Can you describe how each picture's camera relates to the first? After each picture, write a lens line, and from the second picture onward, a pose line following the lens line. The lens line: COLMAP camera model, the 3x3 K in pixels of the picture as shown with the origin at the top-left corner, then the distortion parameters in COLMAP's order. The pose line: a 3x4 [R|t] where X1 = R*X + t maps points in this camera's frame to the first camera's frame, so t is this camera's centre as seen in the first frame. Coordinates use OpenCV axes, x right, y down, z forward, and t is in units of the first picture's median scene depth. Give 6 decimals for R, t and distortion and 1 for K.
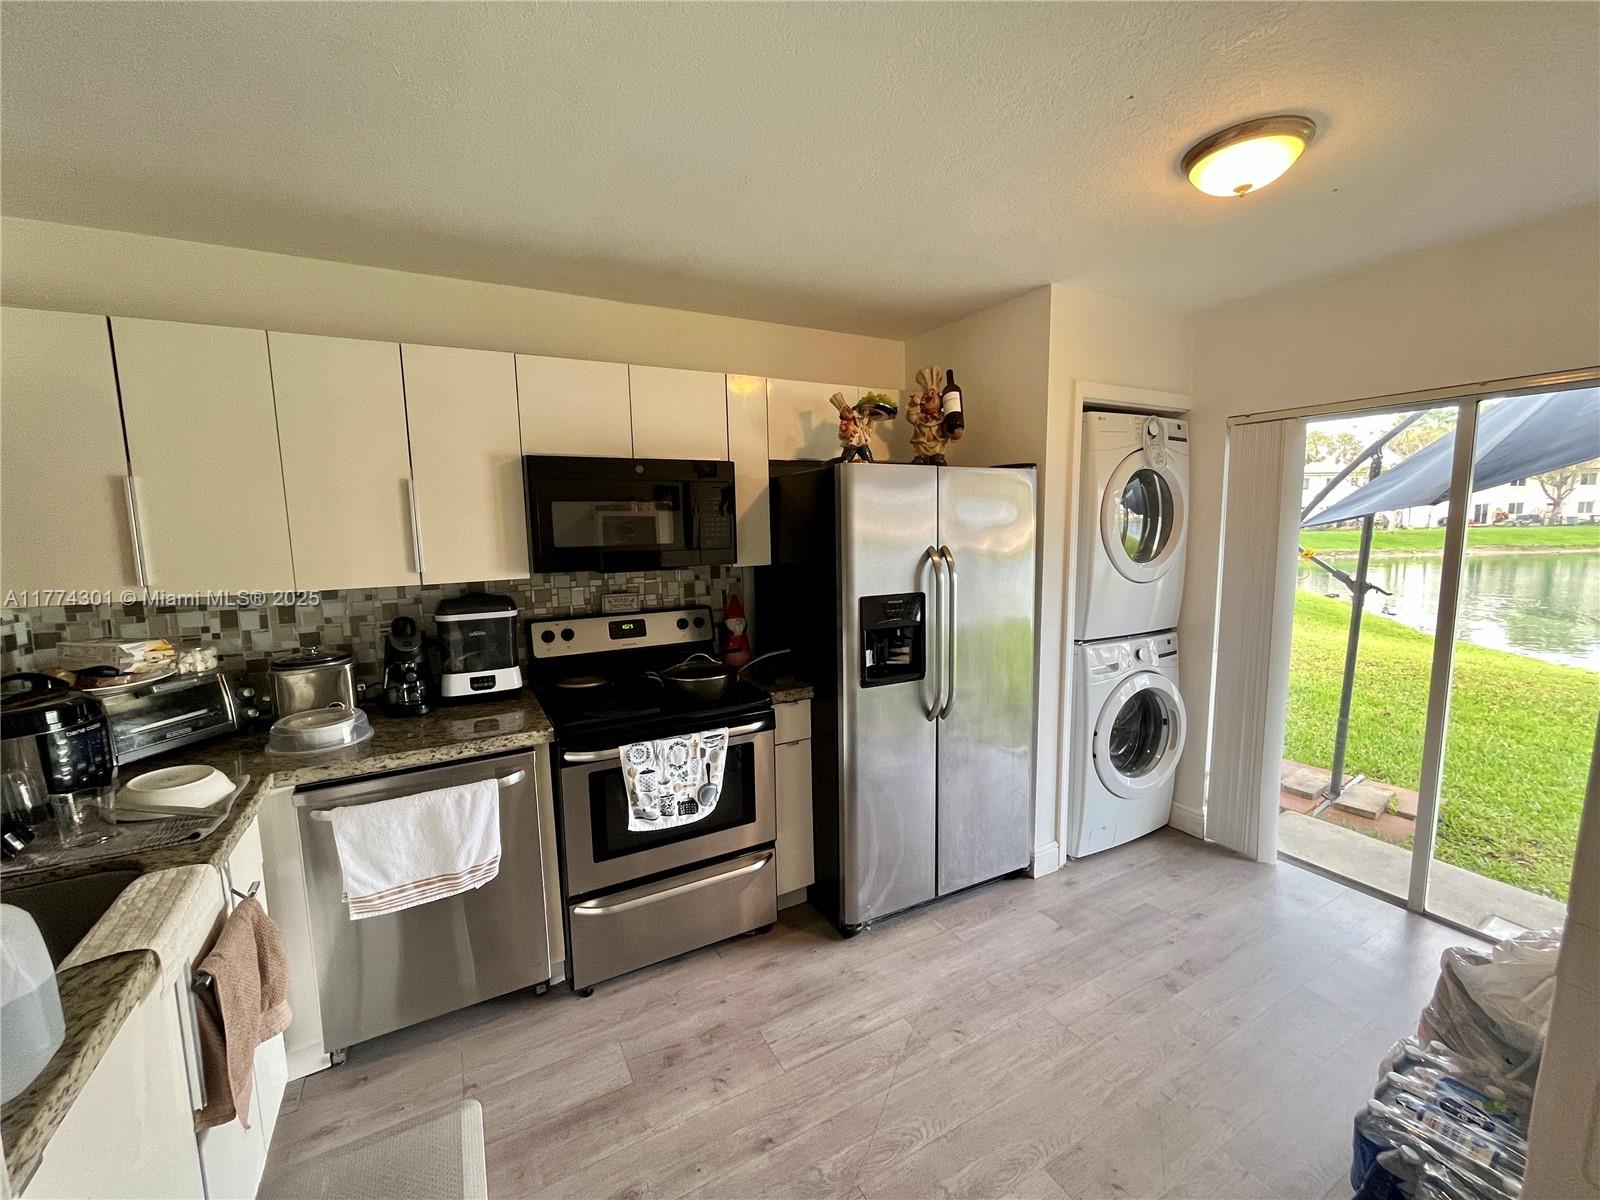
lens RADIAL K [[645.2, 0, 796.3], [0, 645.2, 599.3], [0, 0, 1]] dist [-0.001190, -0.000056]
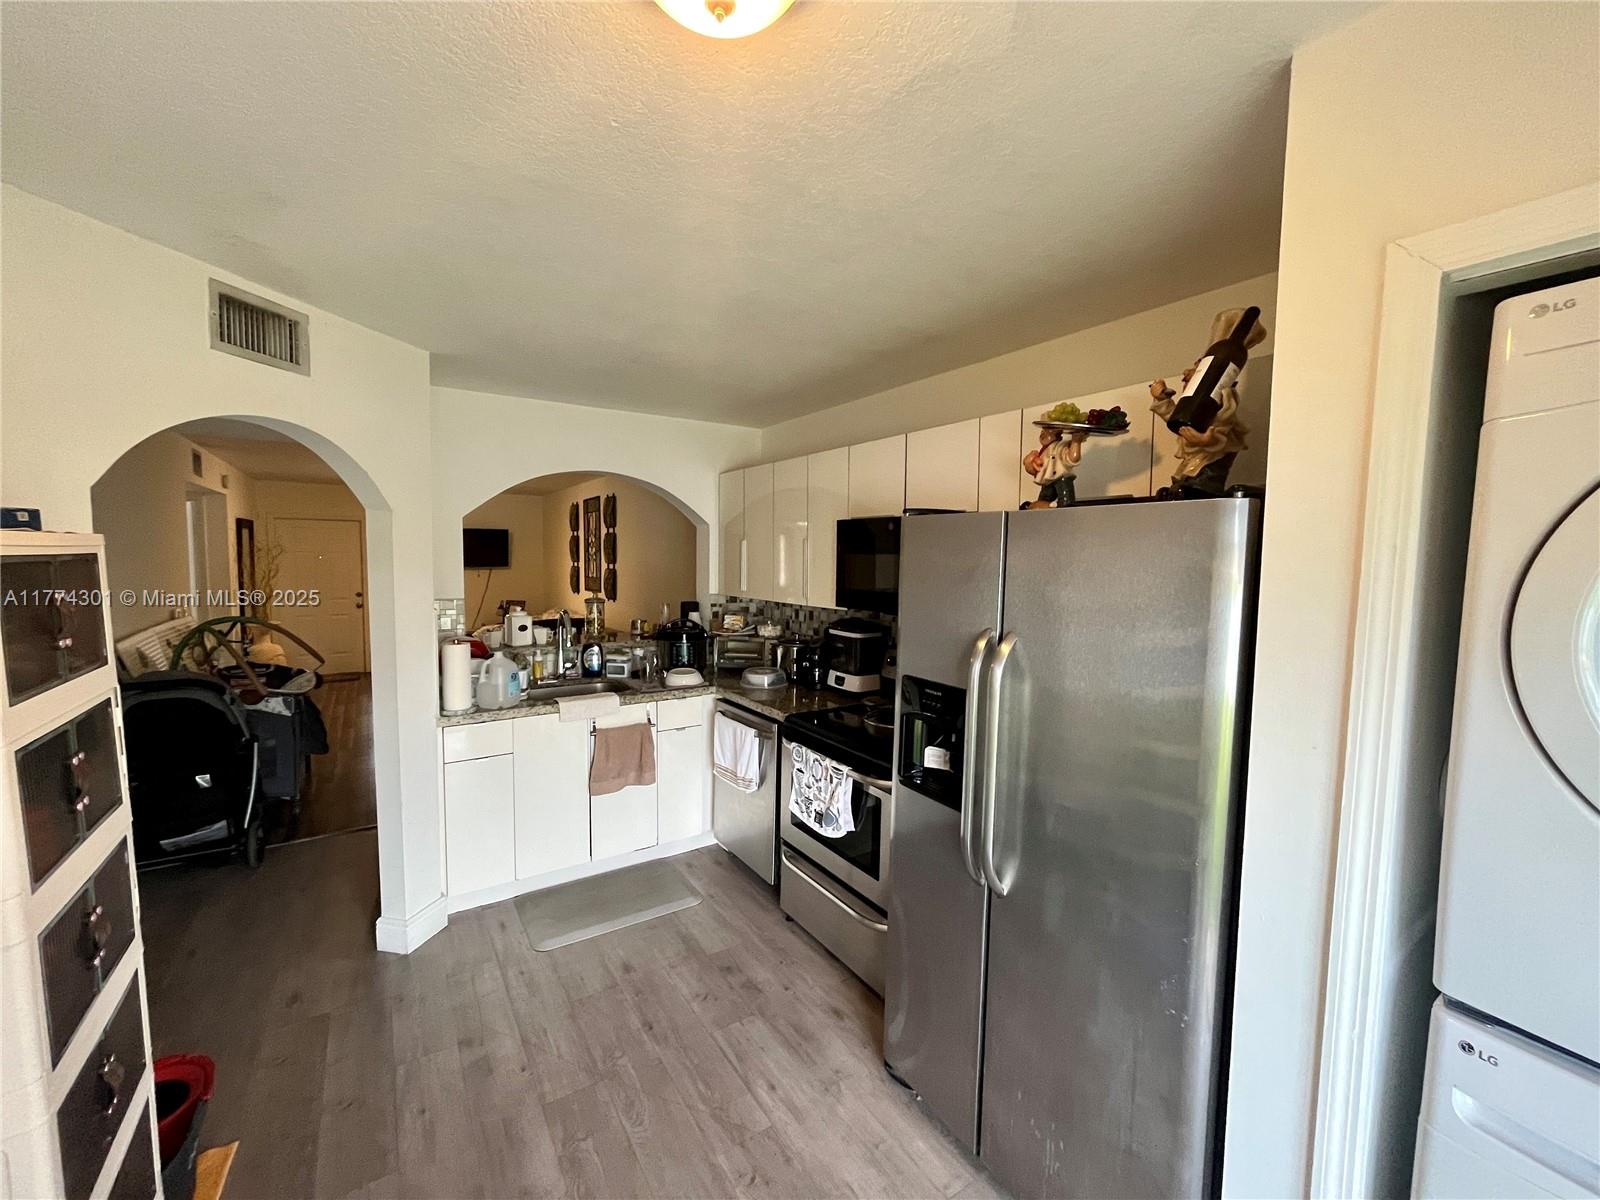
lens RADIAL K [[645.2, 0, 794.7], [0, 645.2, 602.9], [0, 0, 1]] dist [-0.001190, -0.000056]
pose [[0.084257, 0.094645, -0.991939, 0.951636], [-0.139191, 0.986837, 0.082335, -0.151196], [0.986675, 0.131131, 0.096322, 0.802066]]
